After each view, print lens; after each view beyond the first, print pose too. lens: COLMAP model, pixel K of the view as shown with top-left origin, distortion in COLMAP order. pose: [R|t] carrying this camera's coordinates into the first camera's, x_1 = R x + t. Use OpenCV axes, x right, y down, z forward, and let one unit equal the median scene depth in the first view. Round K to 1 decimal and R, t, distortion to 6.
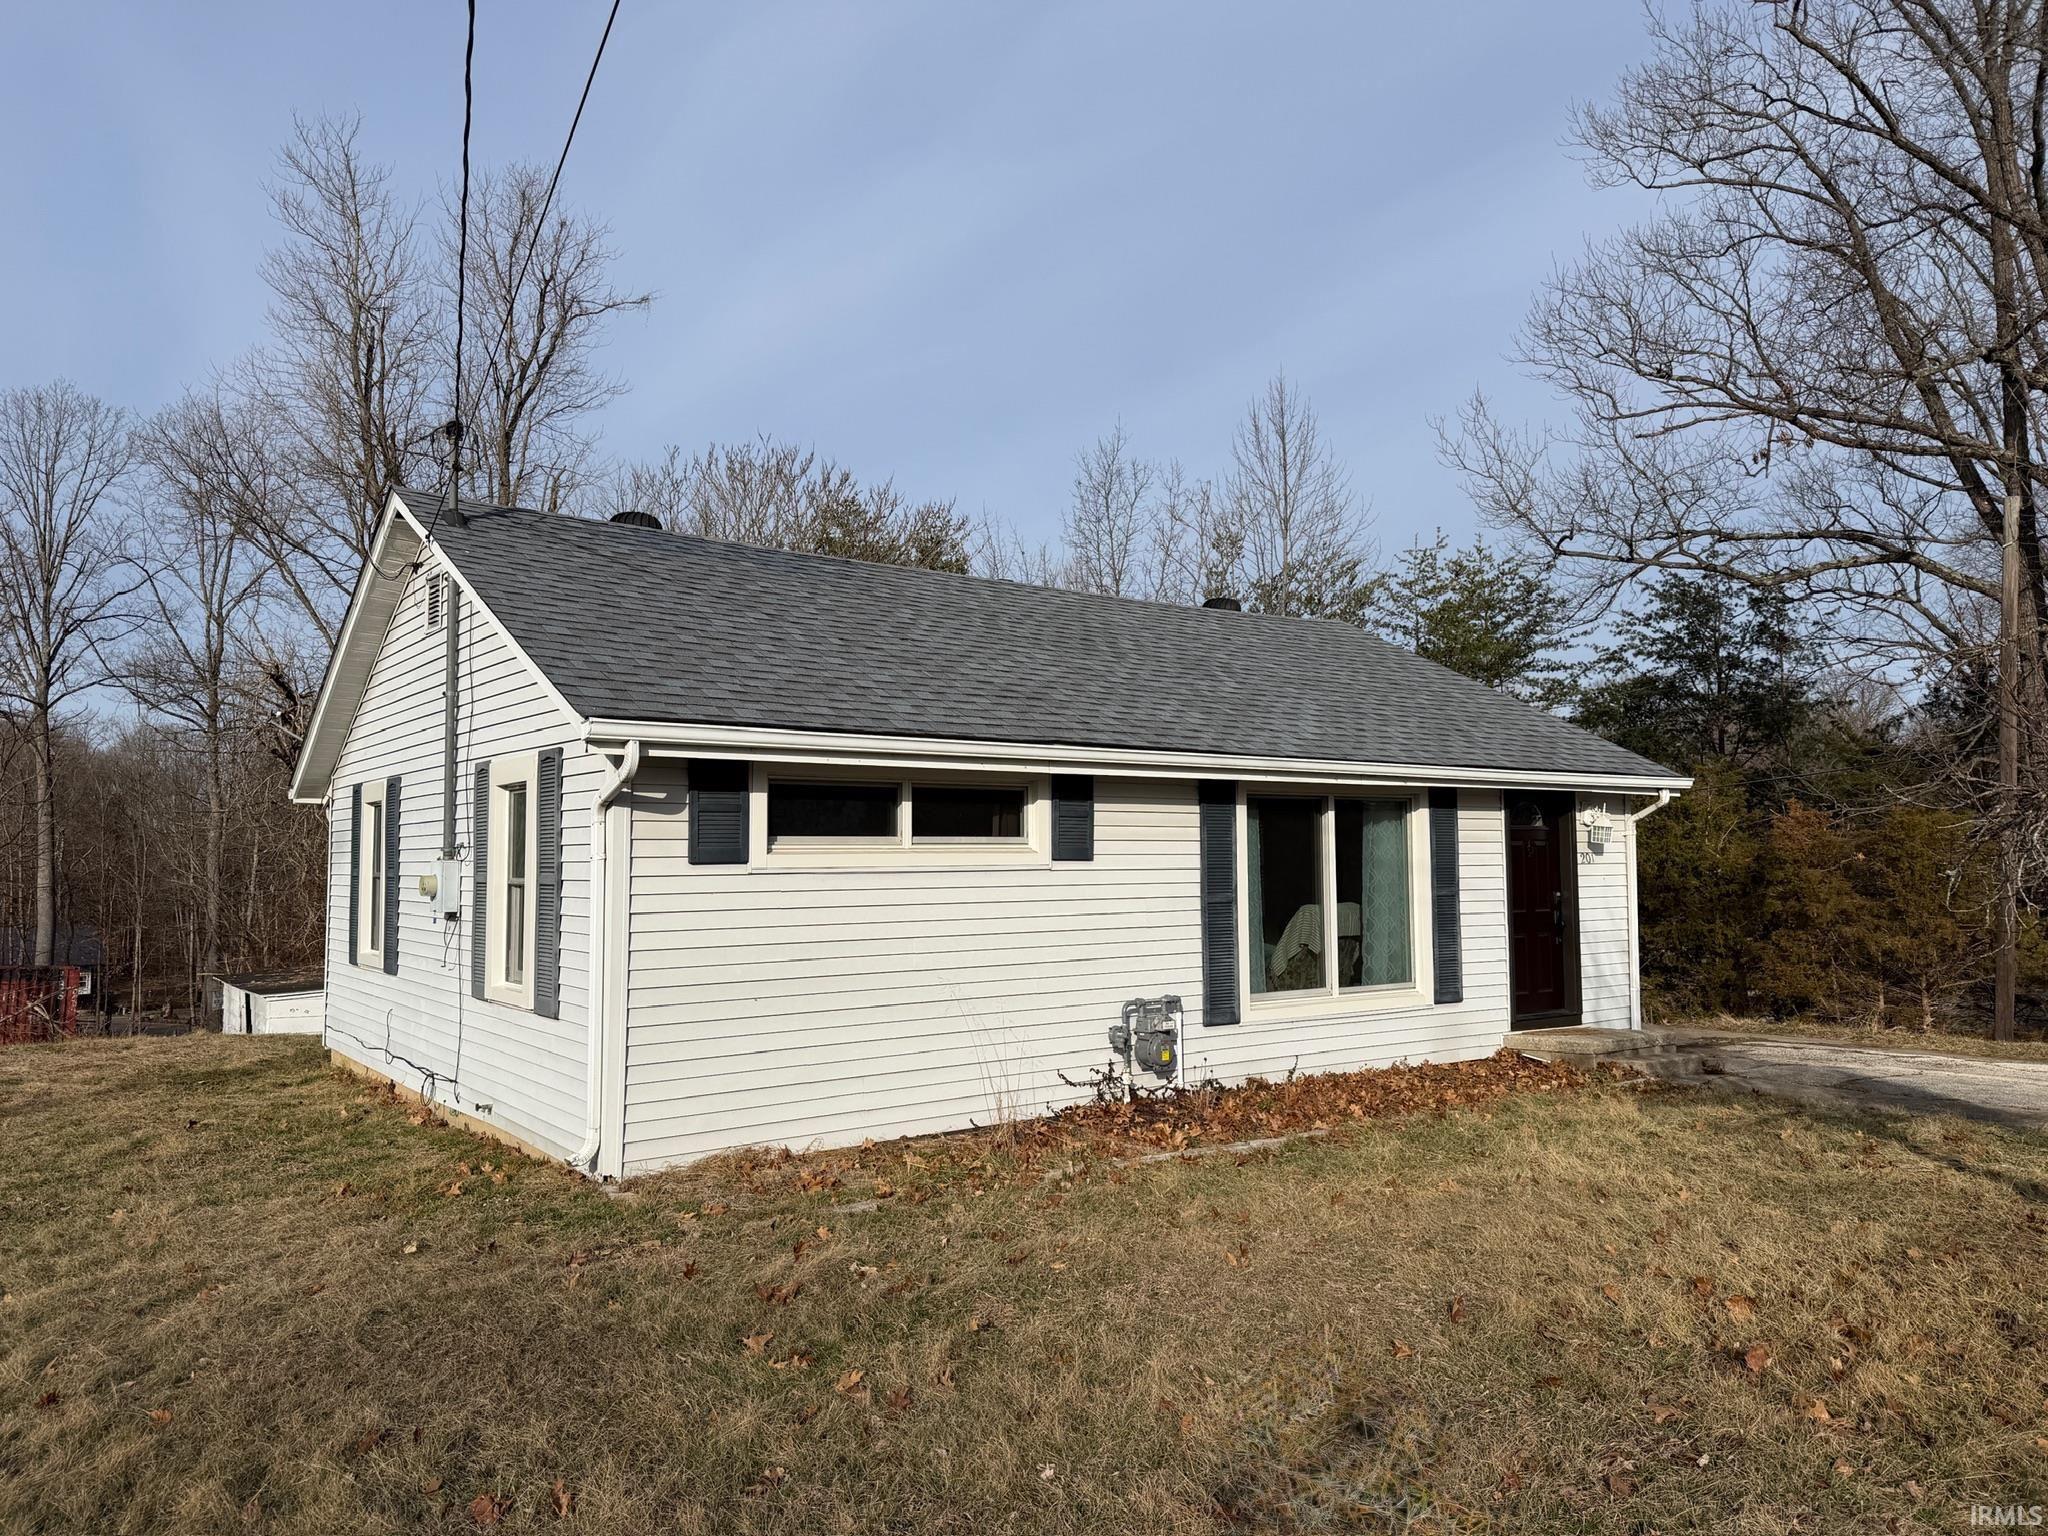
lens RADIAL K [[1430.6, 0, 1024.0], [0, 1430.6, 768.0], [0, 0, 1]] dist [0.086628, -0.124487]
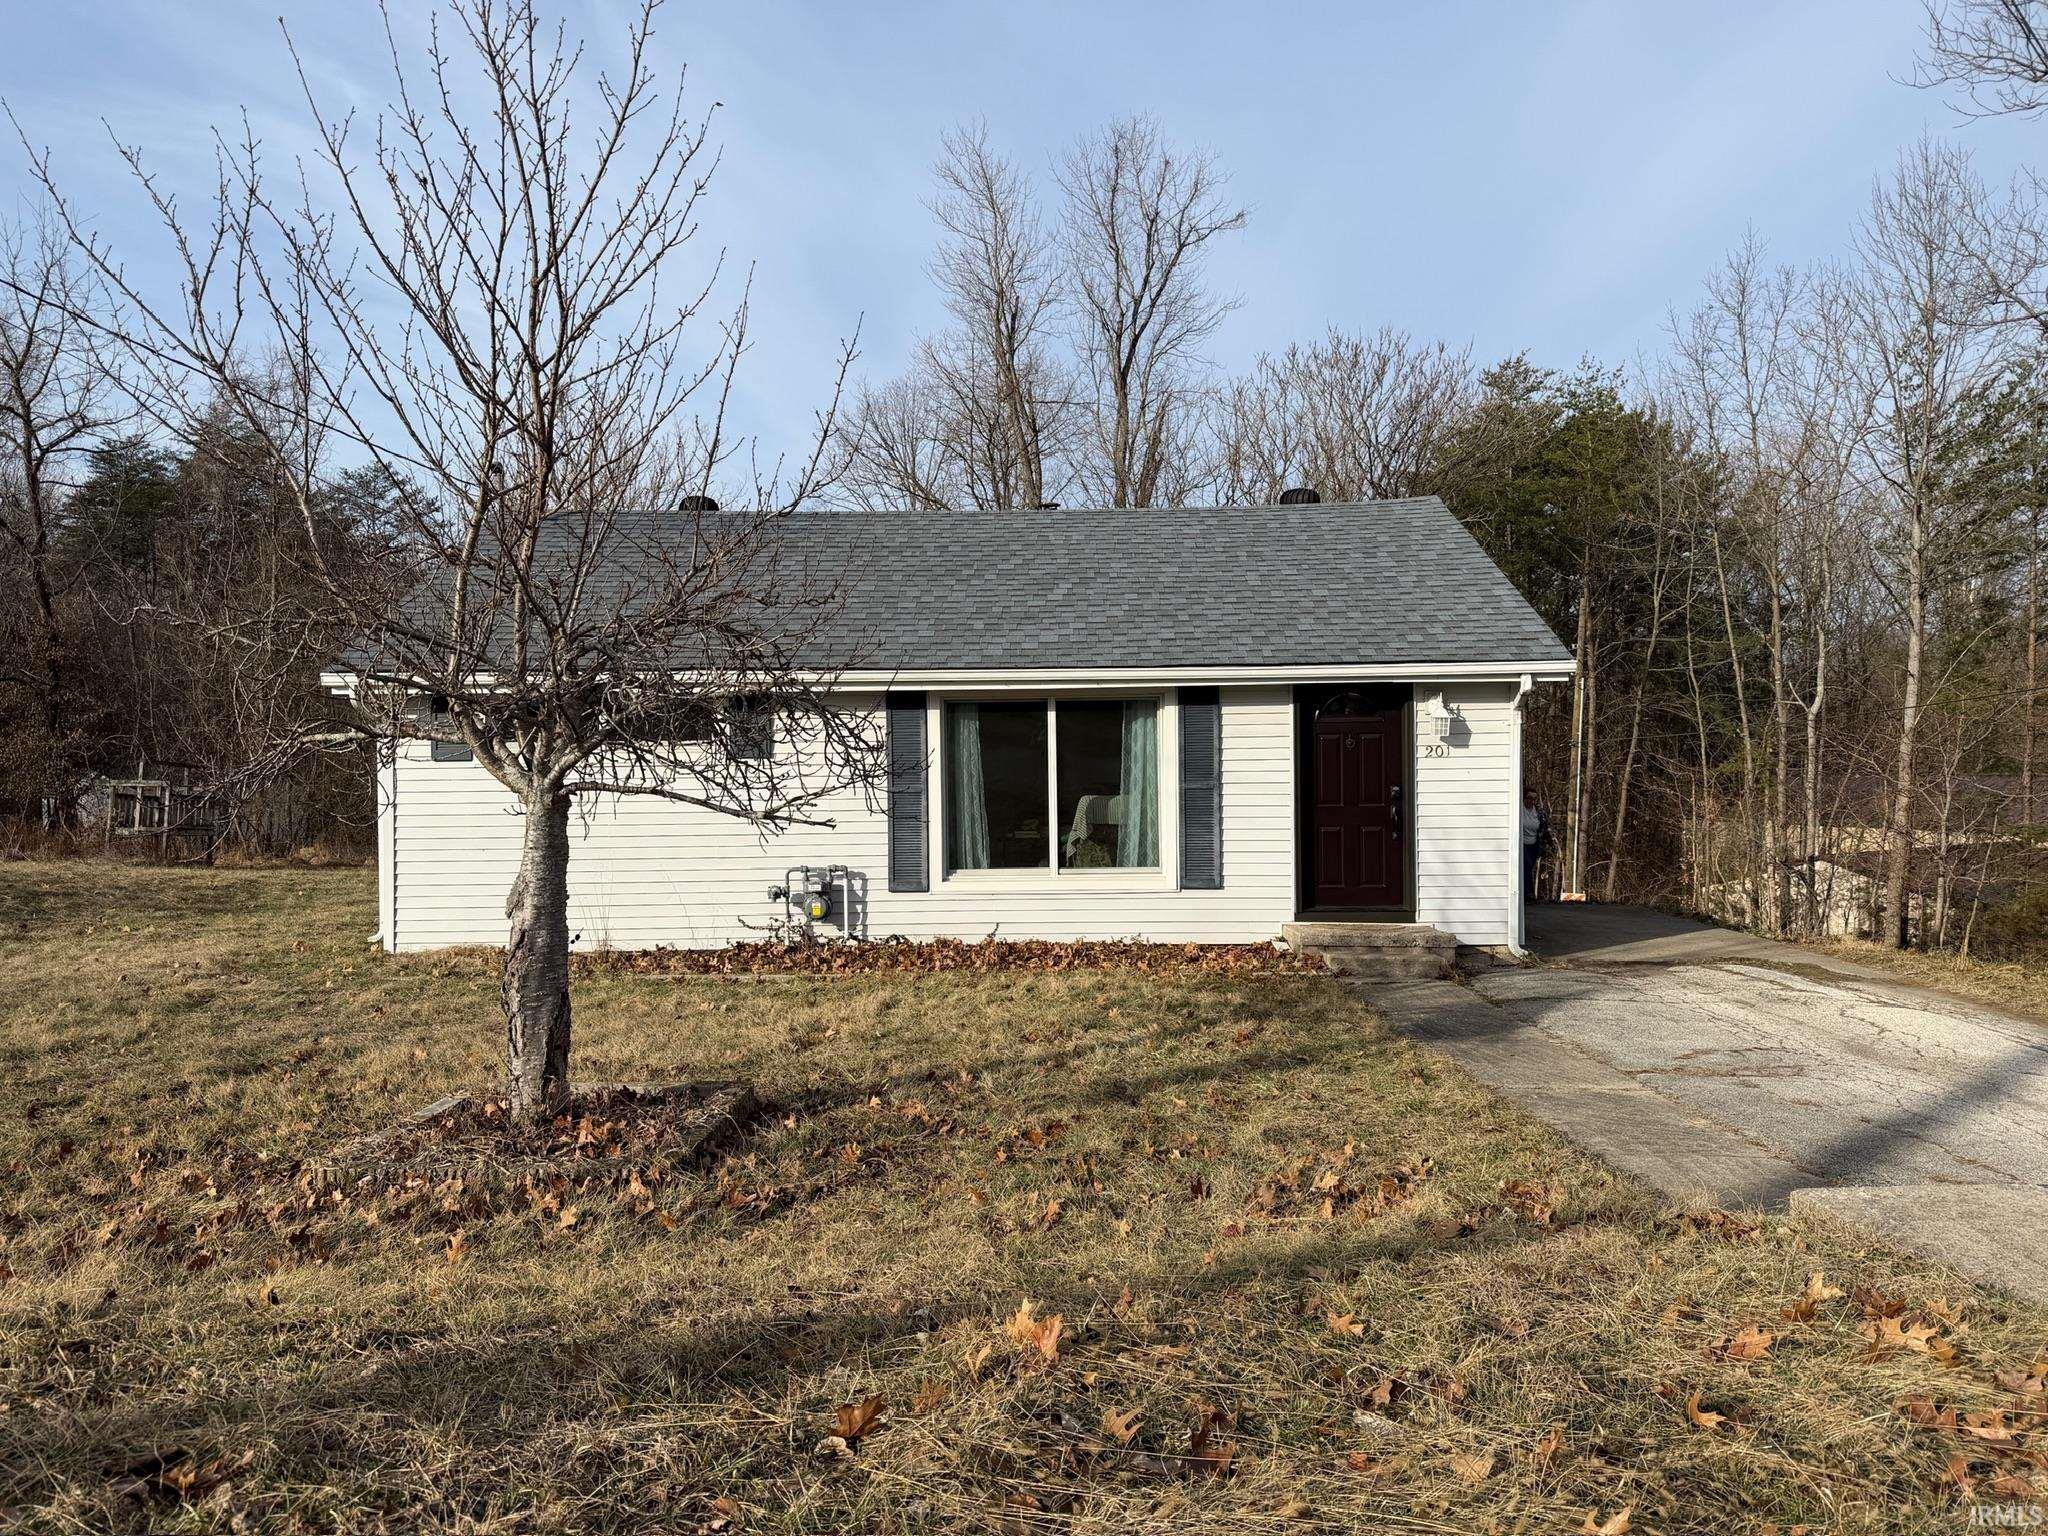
lens RADIAL K [[1430.6, 0, 1024.0], [0, 1430.6, 768.0], [0, 0, 1]] dist [0.086628, -0.124487]
pose [[0.801319, 0.008624, -0.598175, 0.879553], [0.042079, 0.996607, 0.070737, -0.006428], [0.596755, -0.081854, 0.798237, 0.095560]]
